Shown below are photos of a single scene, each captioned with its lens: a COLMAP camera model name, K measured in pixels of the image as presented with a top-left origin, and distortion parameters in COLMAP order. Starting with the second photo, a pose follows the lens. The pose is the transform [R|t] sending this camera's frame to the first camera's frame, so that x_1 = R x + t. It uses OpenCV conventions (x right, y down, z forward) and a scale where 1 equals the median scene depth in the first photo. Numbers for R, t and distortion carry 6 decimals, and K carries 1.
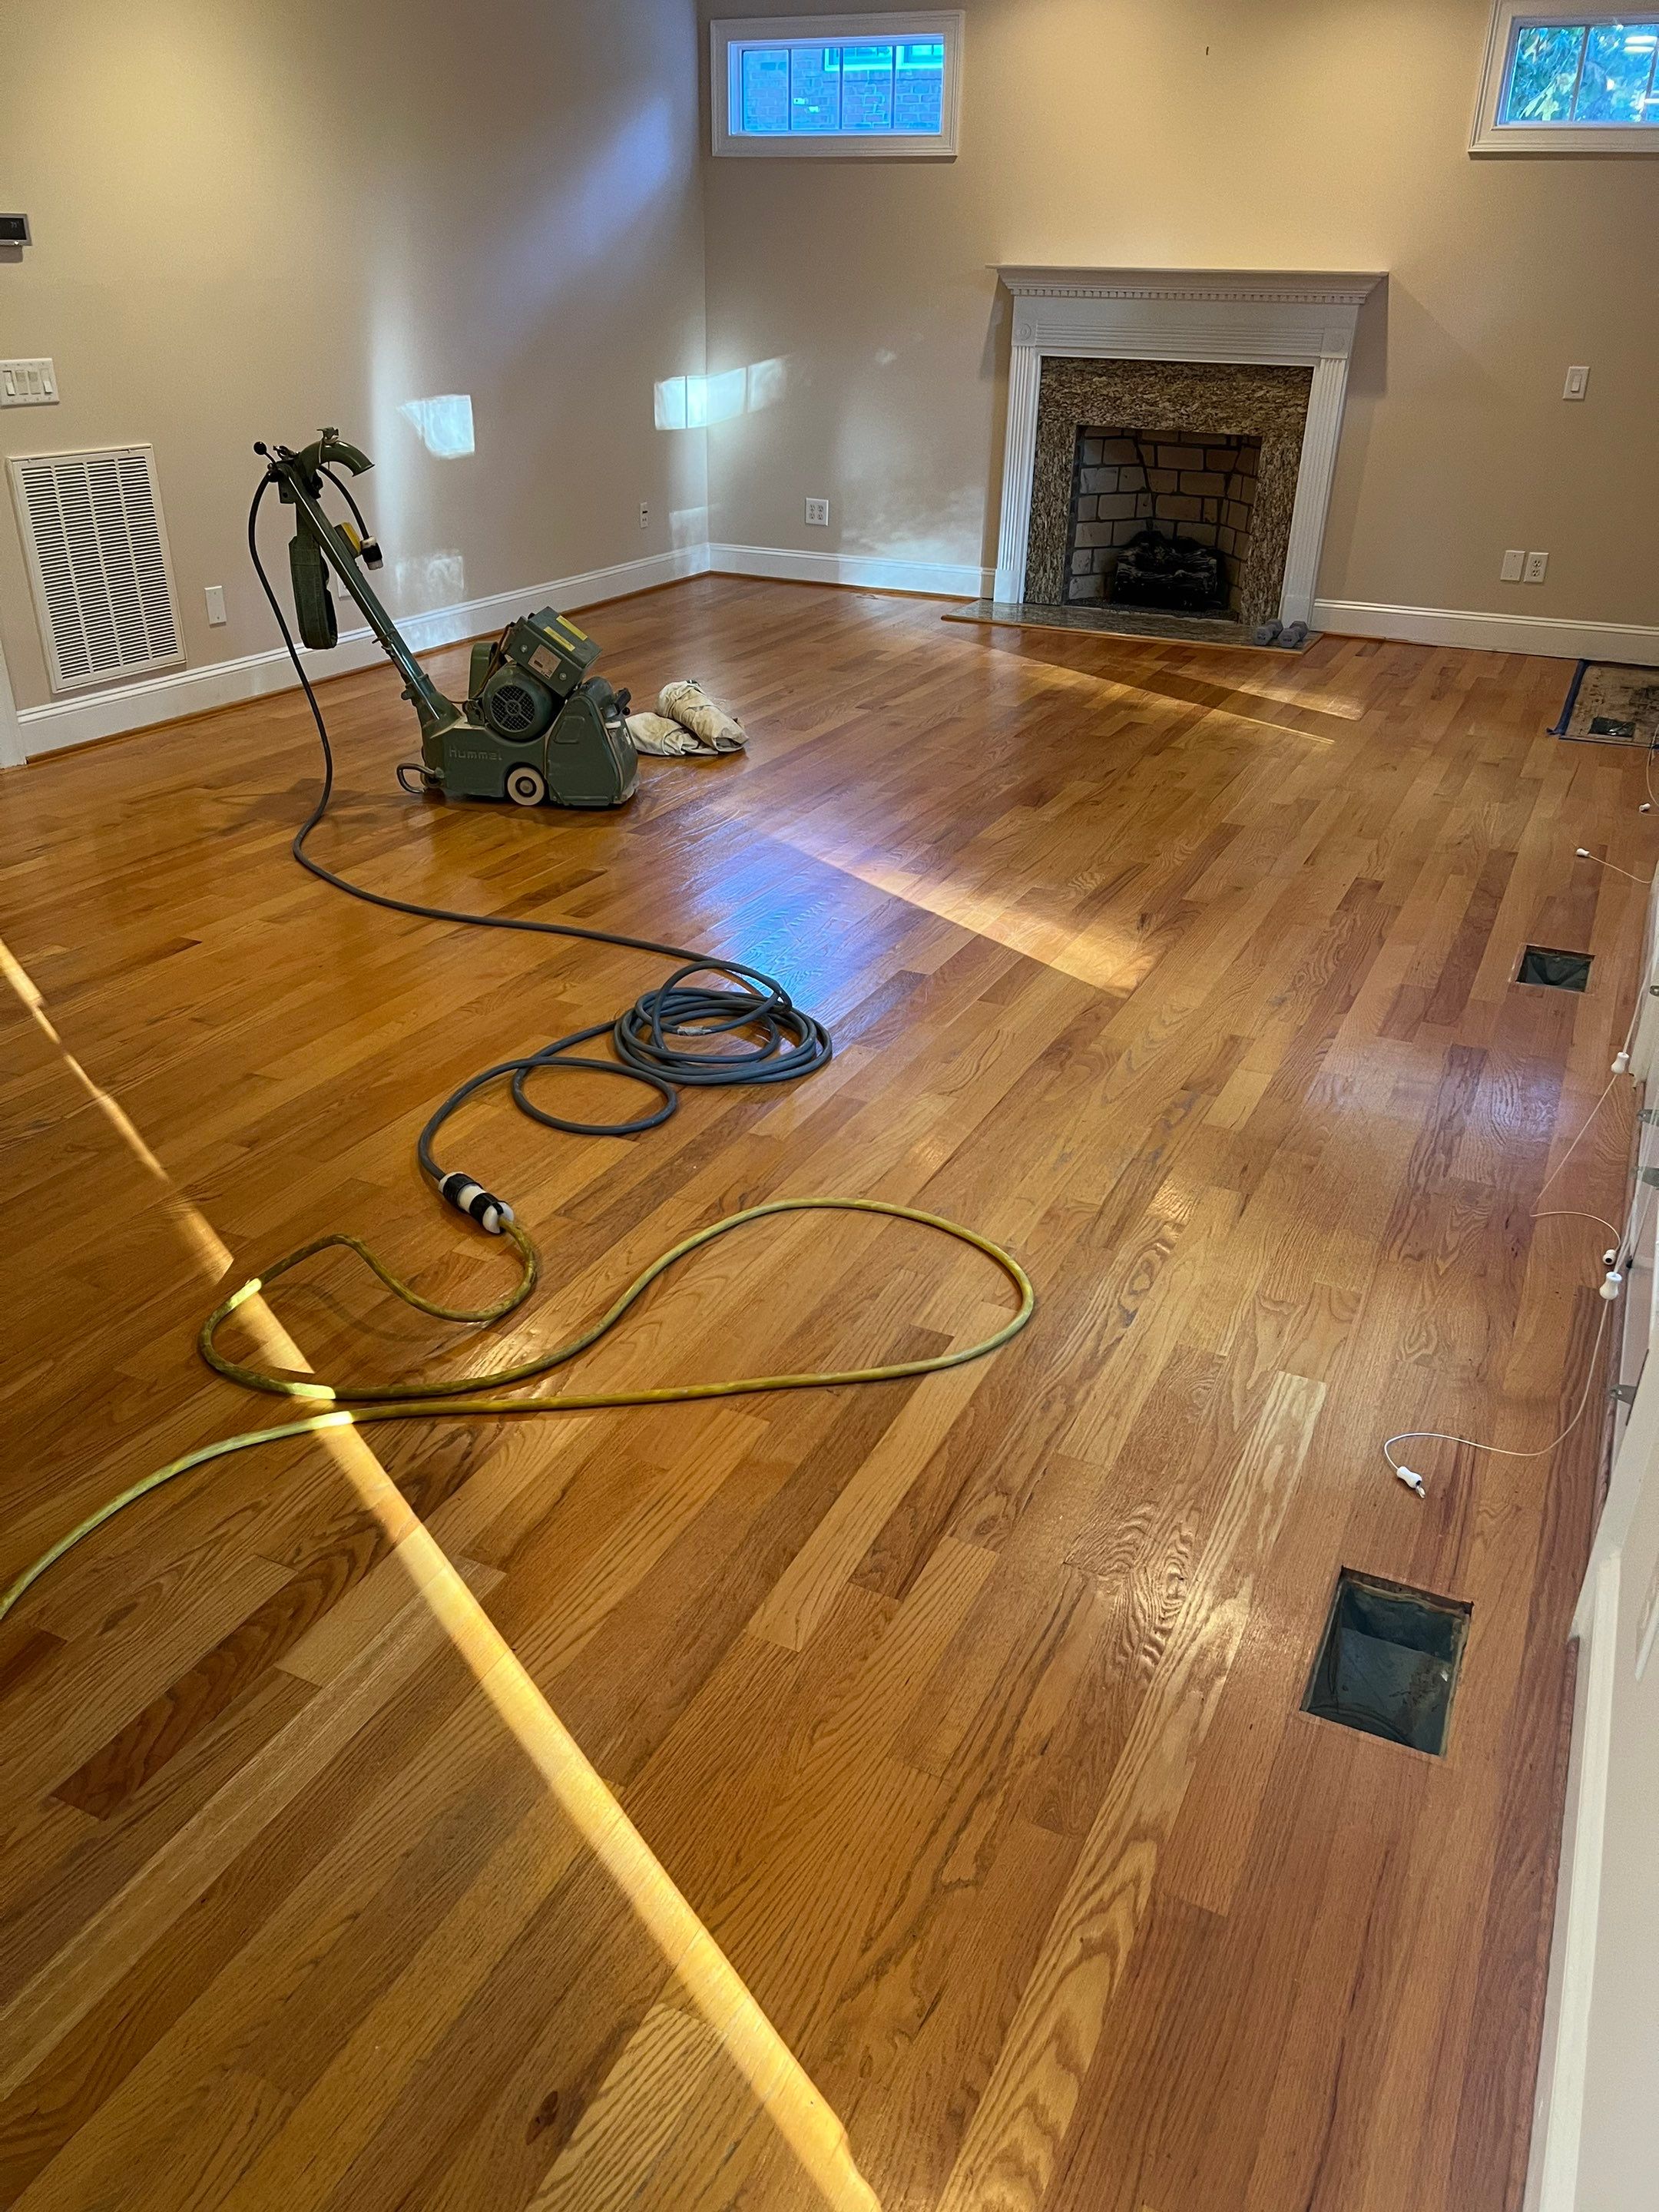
lens RADIAL K [[1655.5, 0, 830.0], [0, 1655.5, 1109.9], [0, 0, 1]] dist [0.004261, 0.003504]
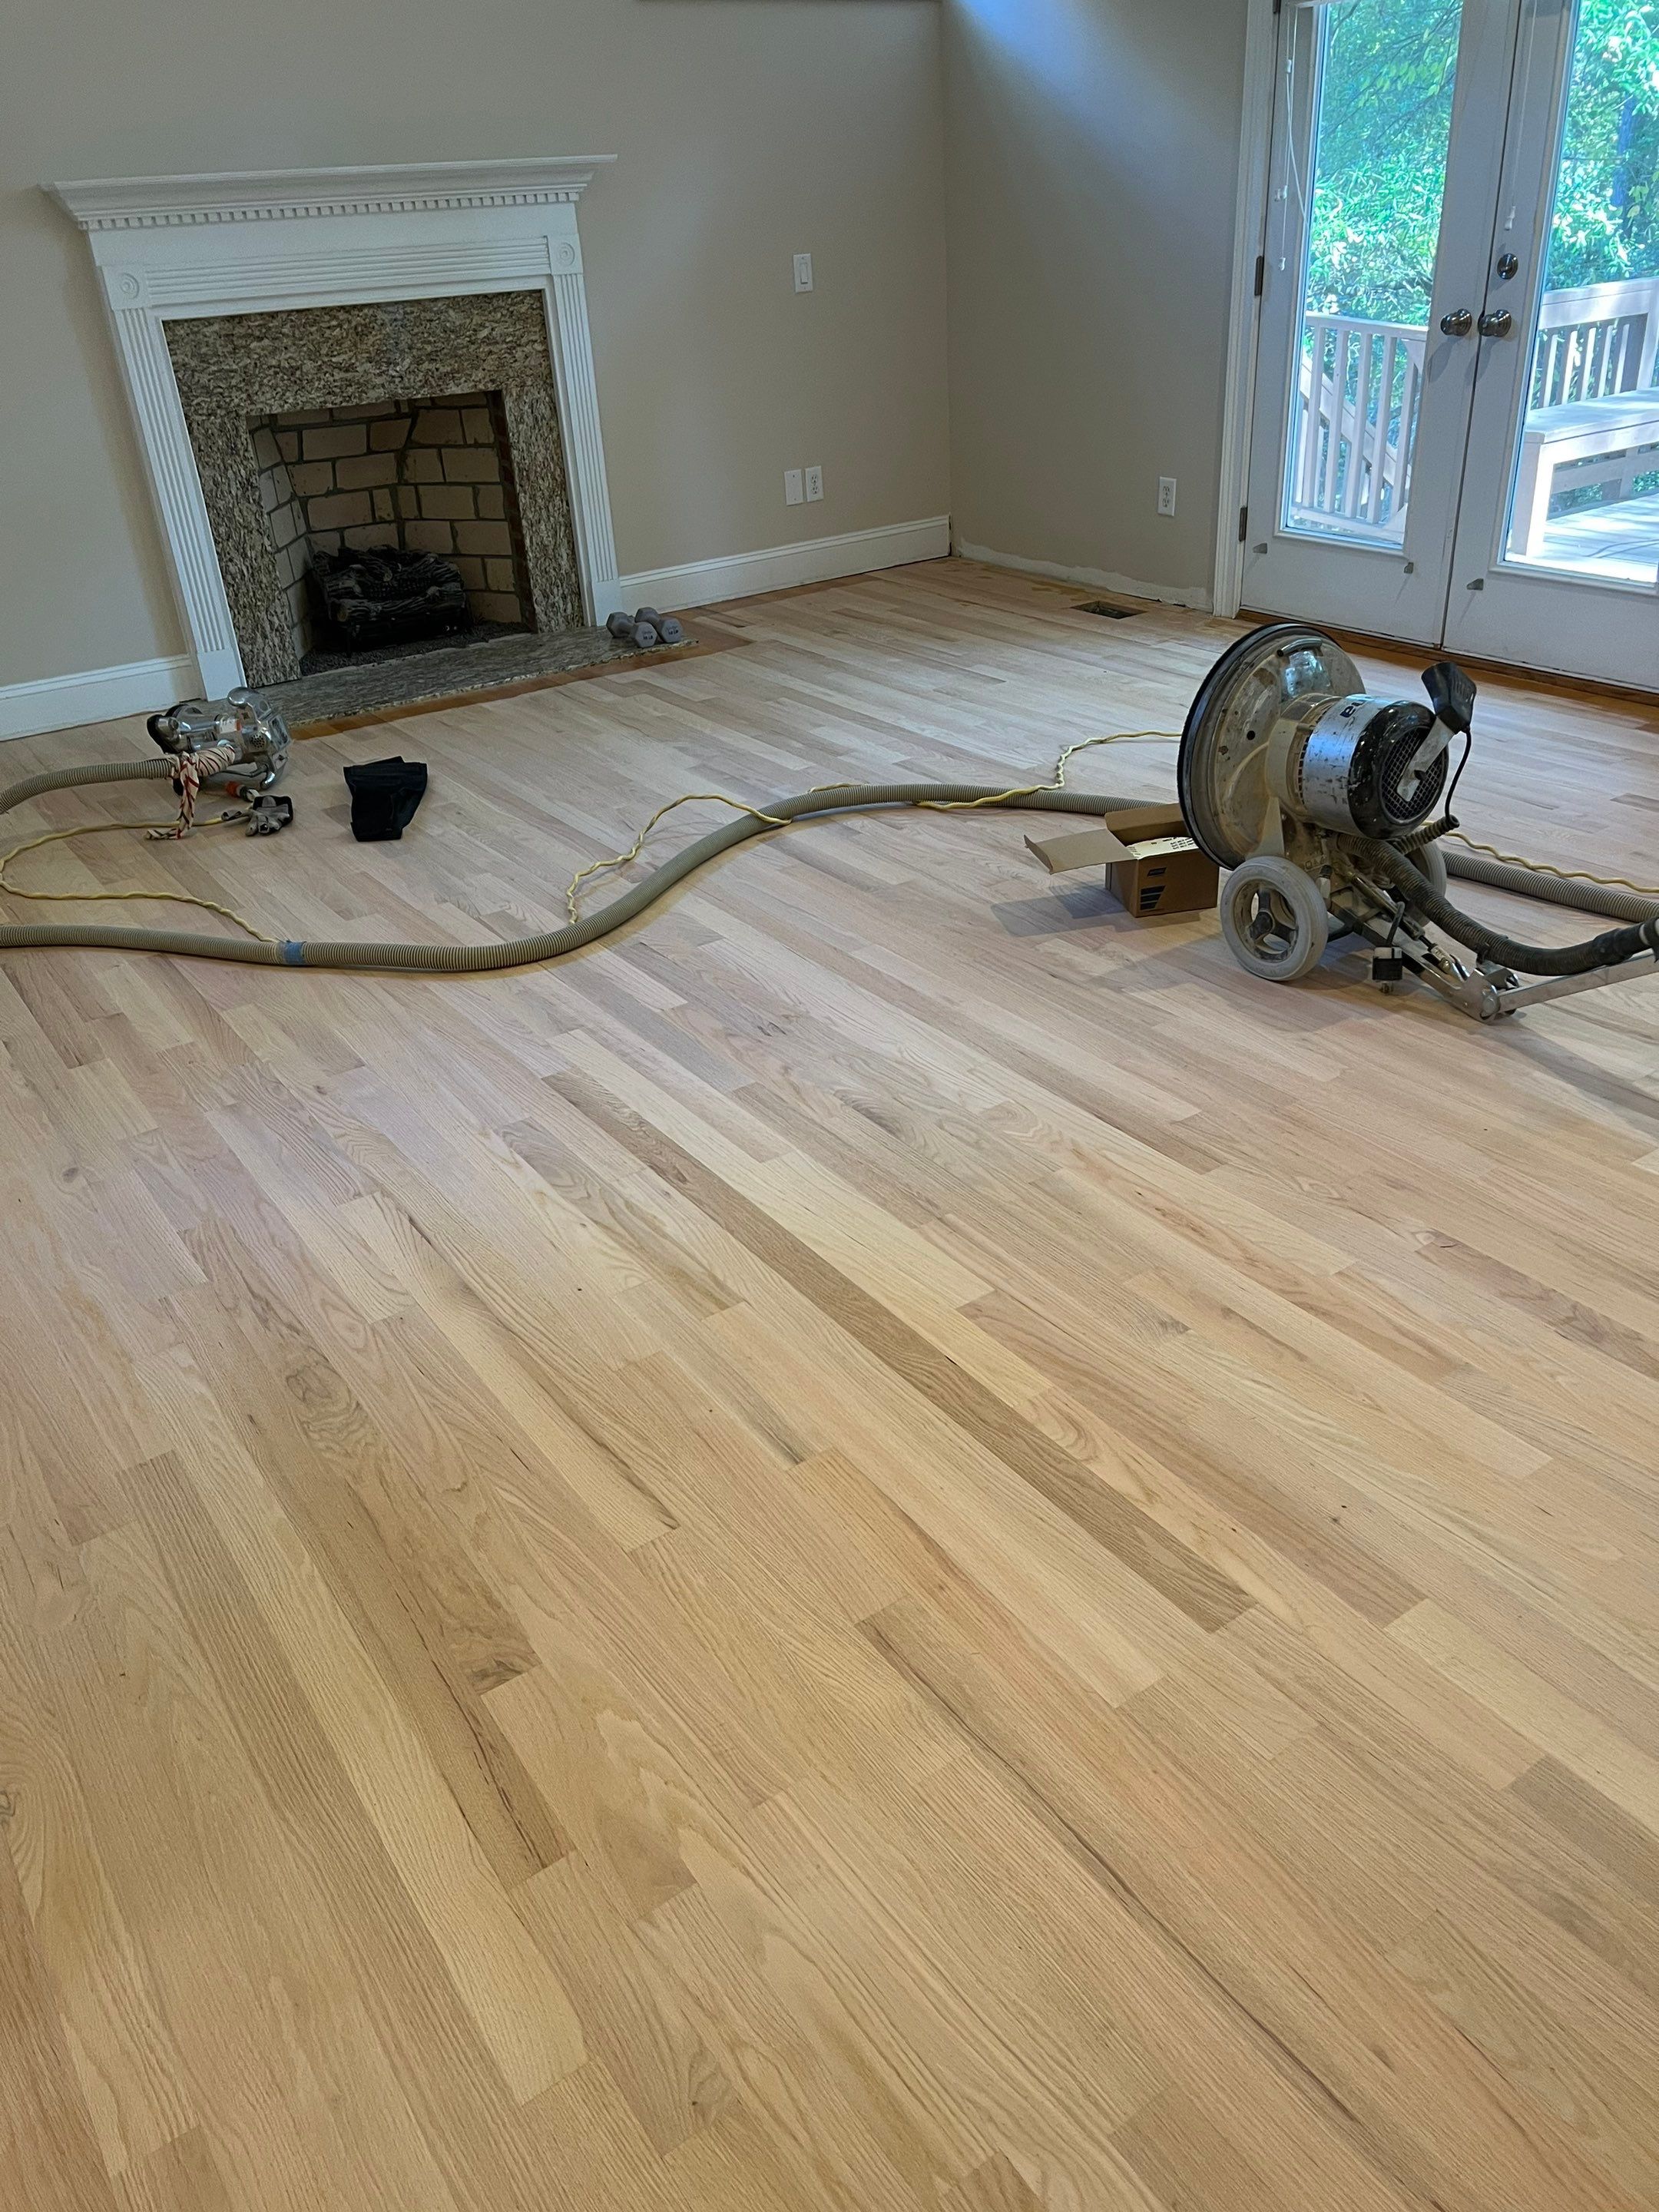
lens RADIAL K [[1655.5, 0, 841.8], [0, 1655.5, 1095.8], [0, 0, 1]] dist [0.004261, 0.003504]
pose [[0.492192, -0.458607, 0.739883, -0.356293], [0.442638, 0.863731, 0.240916, -0.235036], [-0.749545, 0.208923, 0.628118, 0.464450]]
